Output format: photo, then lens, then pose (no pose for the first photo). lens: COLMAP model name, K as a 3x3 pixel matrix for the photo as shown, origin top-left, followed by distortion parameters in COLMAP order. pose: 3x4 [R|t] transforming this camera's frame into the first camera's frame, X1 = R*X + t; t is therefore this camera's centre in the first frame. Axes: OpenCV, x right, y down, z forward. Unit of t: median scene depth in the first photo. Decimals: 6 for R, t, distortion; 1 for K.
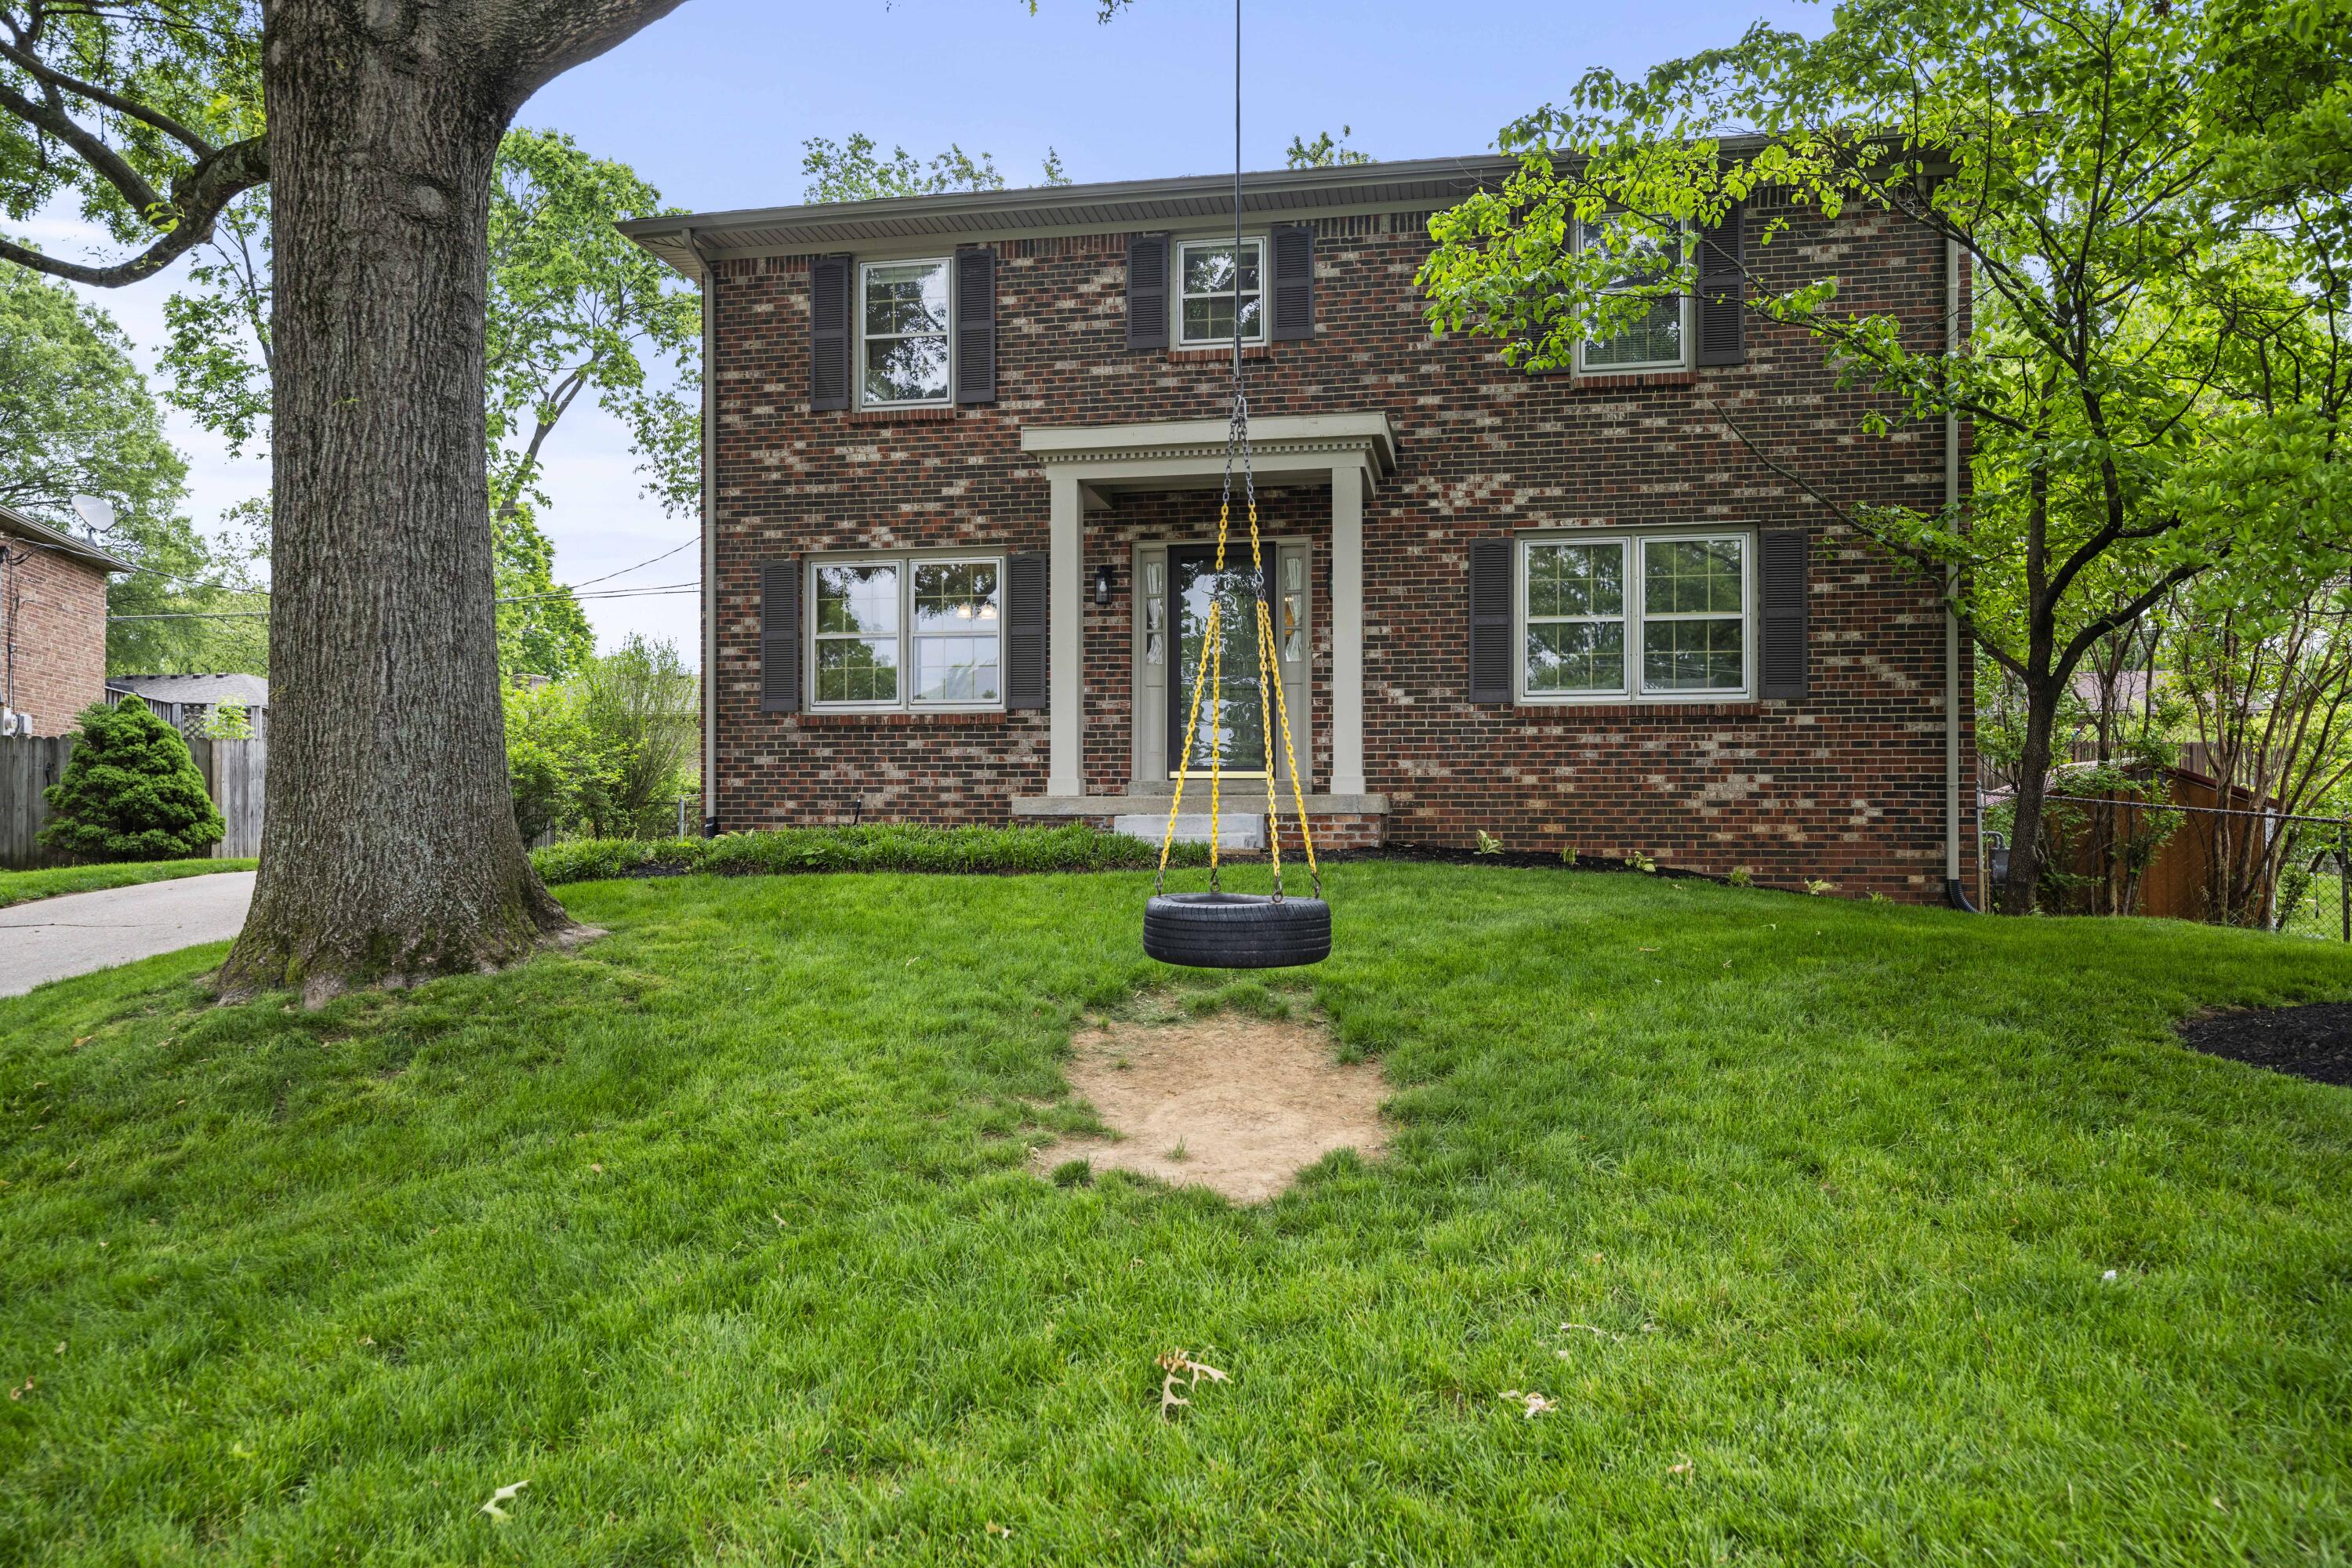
lens RADIAL K [[1575.0, 0, 1175.8], [0, 1575.0, 790.2], [0, 0, 1]] dist [-0.002700, 0.000310]
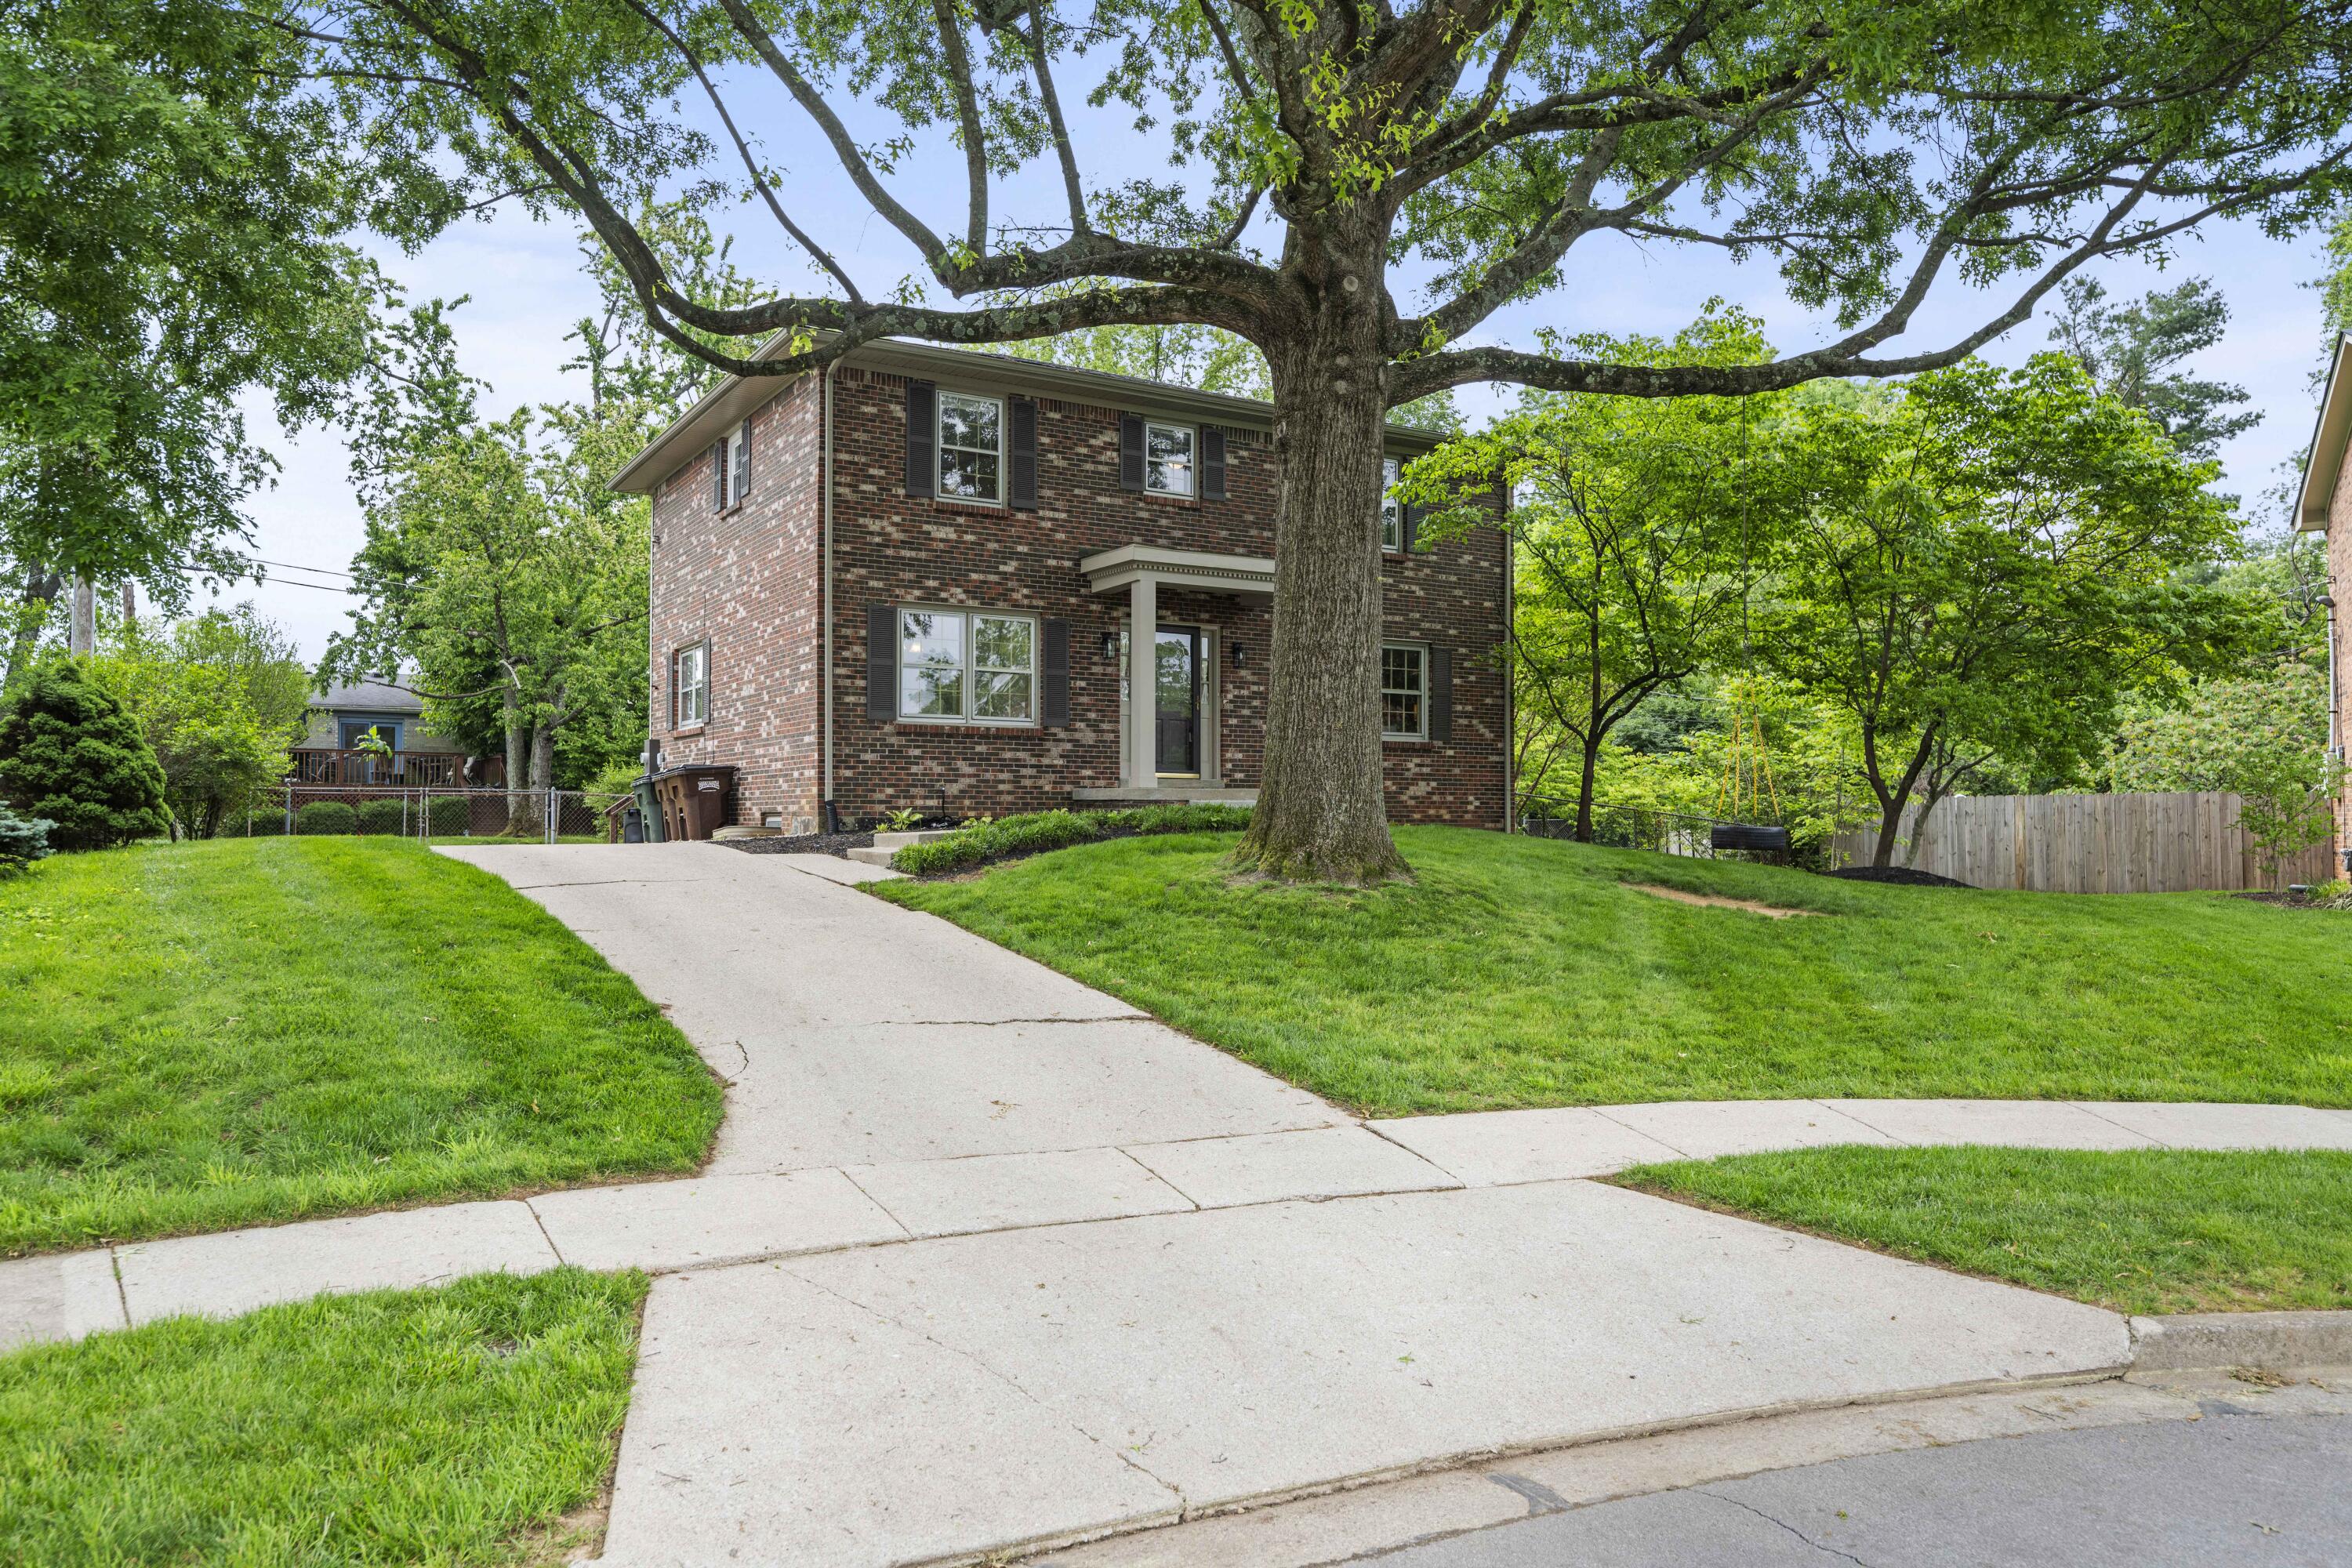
lens RADIAL K [[1575.0, 0, 1179.9], [0, 1575.0, 787.1], [0, 0, 1]] dist [-0.002700, 0.000310]
pose [[0.748579, 0.016937, 0.662830, -0.946349], [-0.010960, 0.999853, -0.013171, 0.020778], [-0.662956, 0.002595, 0.748654, -0.147685]]
